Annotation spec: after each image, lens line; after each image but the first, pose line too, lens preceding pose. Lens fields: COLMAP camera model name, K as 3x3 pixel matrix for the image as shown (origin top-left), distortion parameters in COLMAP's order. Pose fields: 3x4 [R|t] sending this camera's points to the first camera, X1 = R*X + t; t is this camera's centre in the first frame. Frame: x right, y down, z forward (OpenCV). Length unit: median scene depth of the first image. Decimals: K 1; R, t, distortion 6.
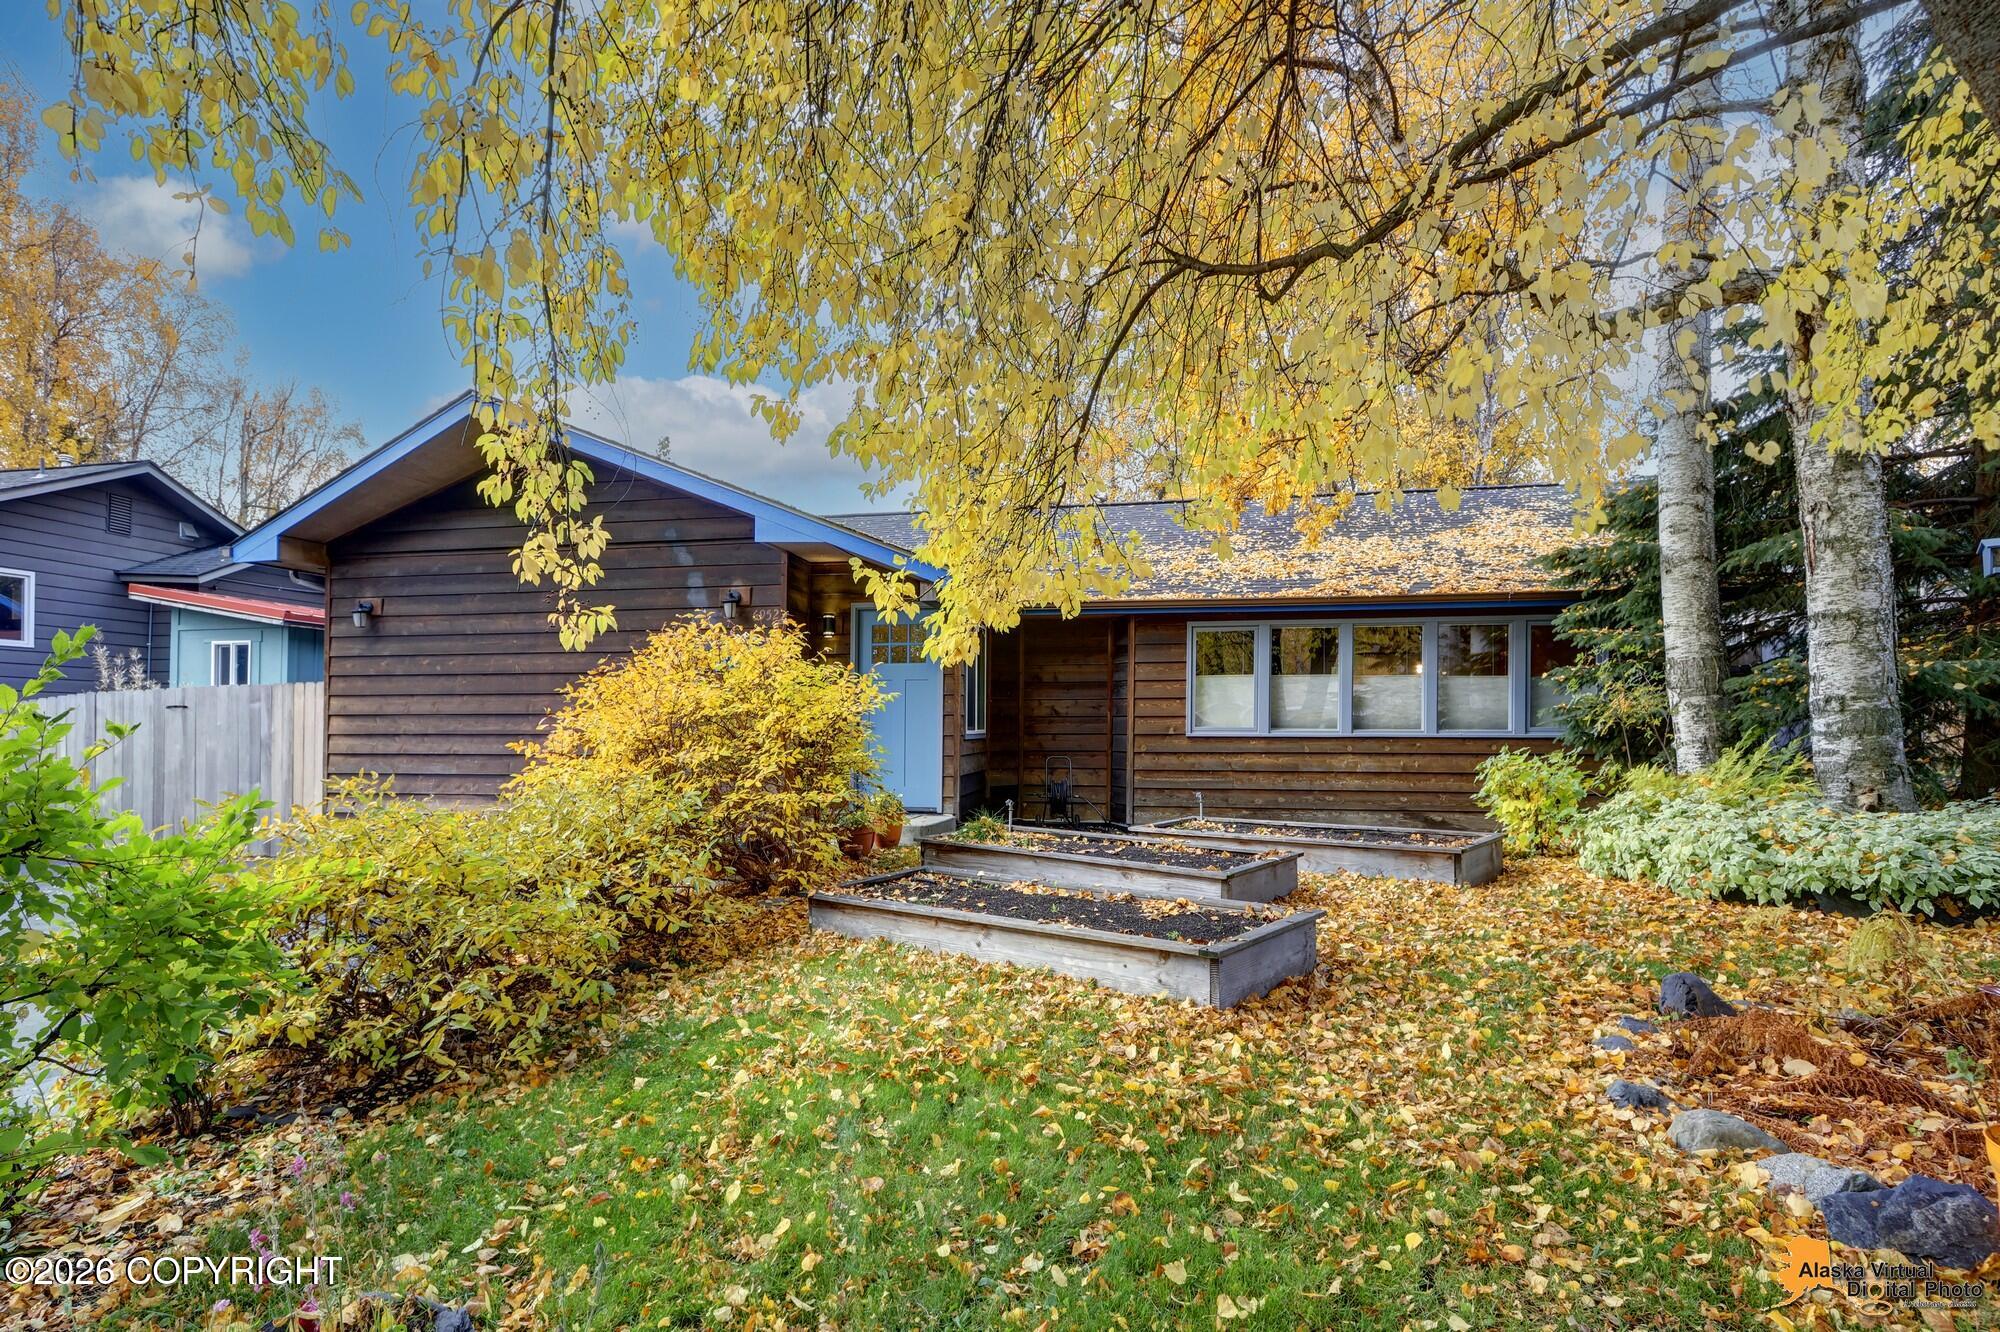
lens RADIAL K [[972.3, 0, 995.3], [0, 972.3, 708.9], [0, 0, 1]] dist [0.006282, -0.001355]
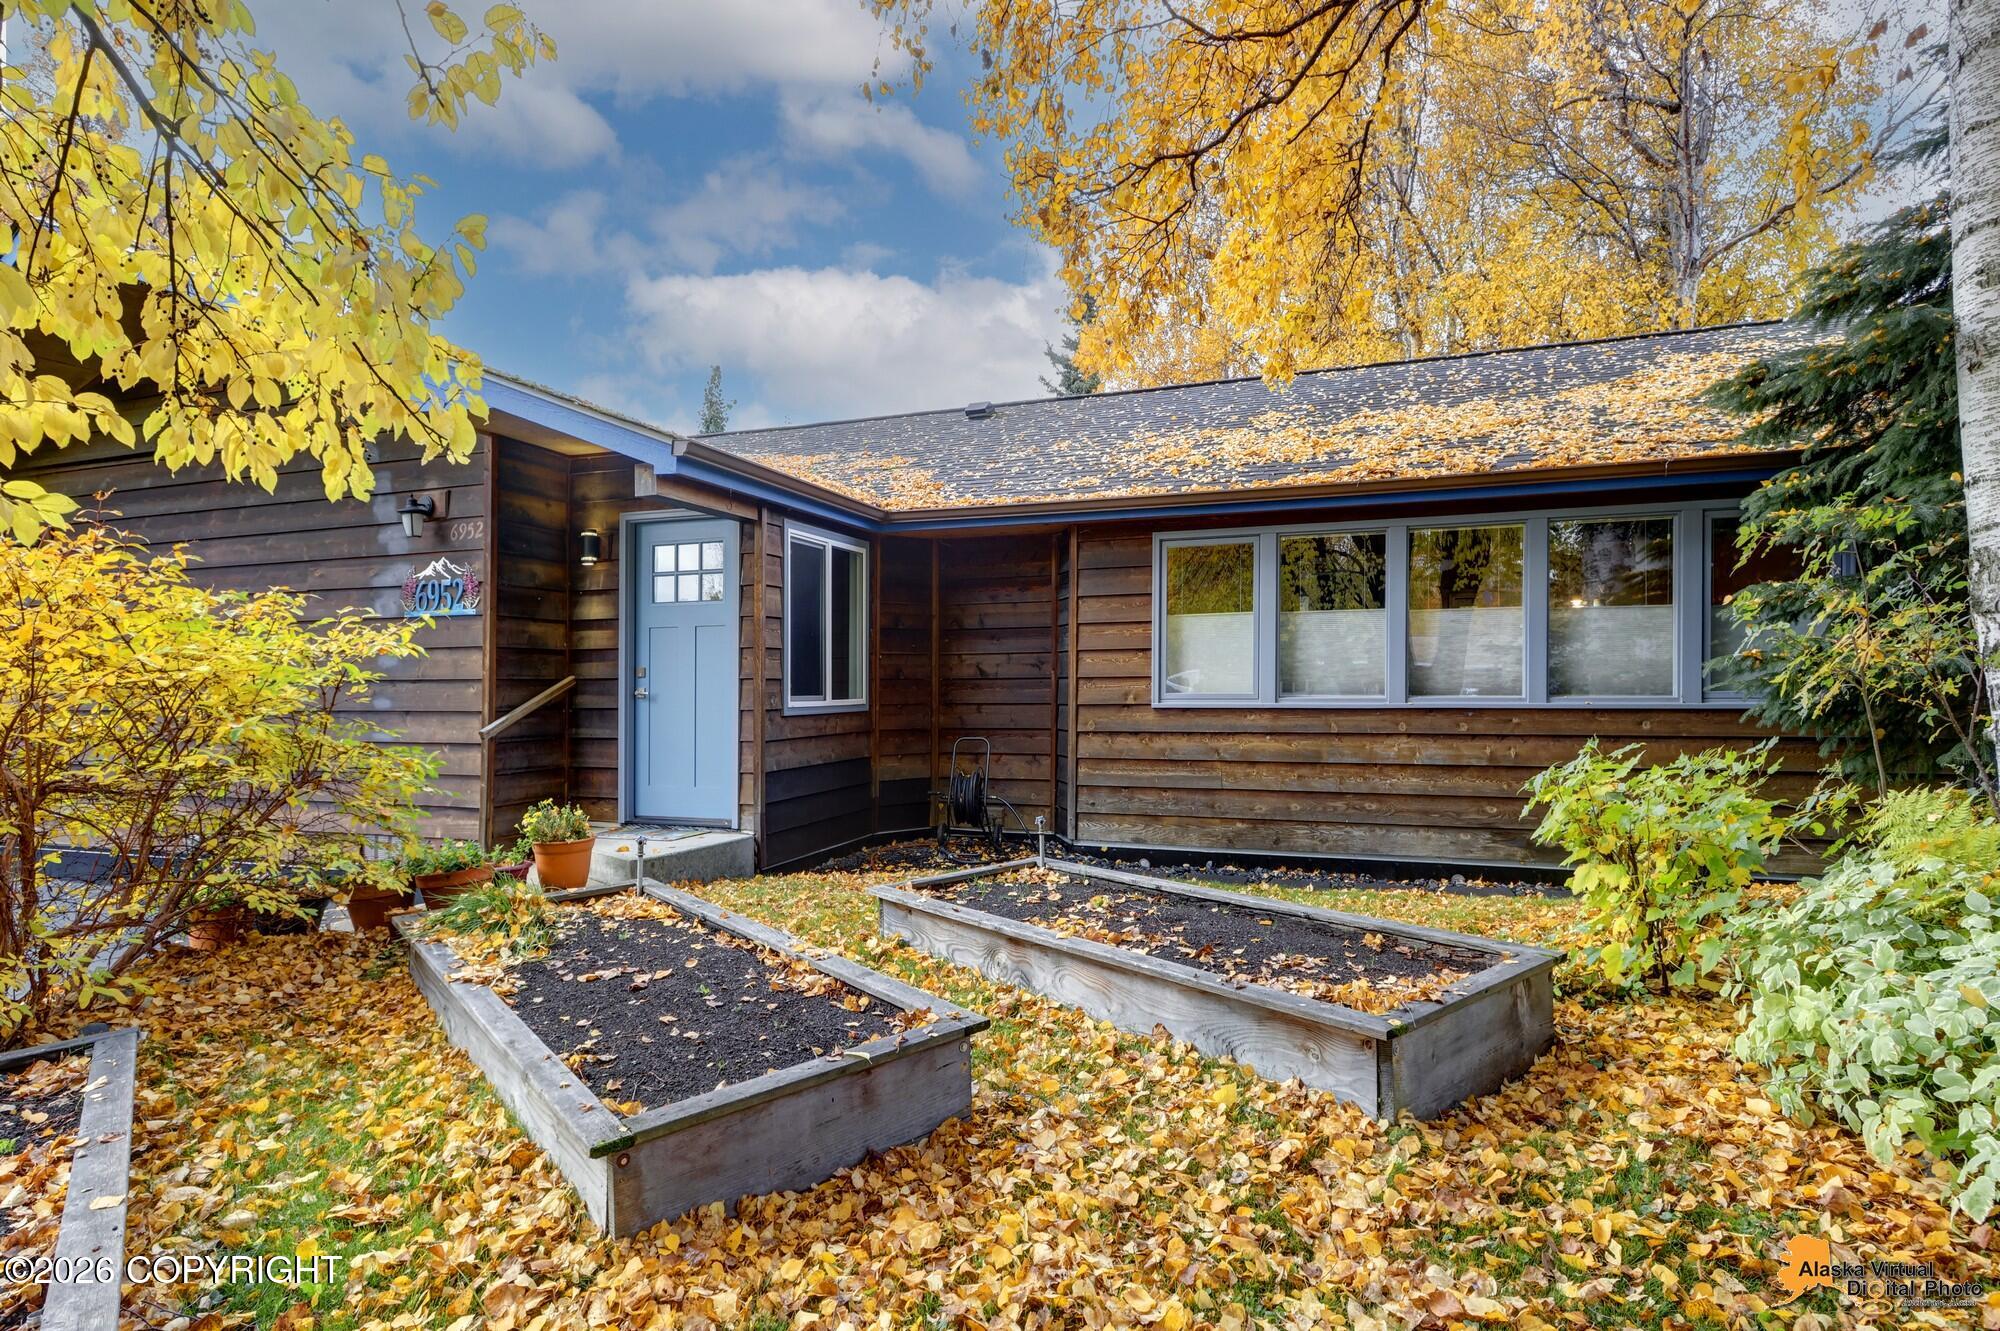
lens RADIAL K [[1063.6, 0, 1000.0], [0, 1063.6, 665.5], [0, 0, 1]] dist [0.004458, 0.000130]
pose [[0.991240, -0.010393, -0.131661, 0.203594], [0.010206, 0.999946, -0.002094, 0.000544], [0.131675, 0.000732, 0.991293, 0.299522]]
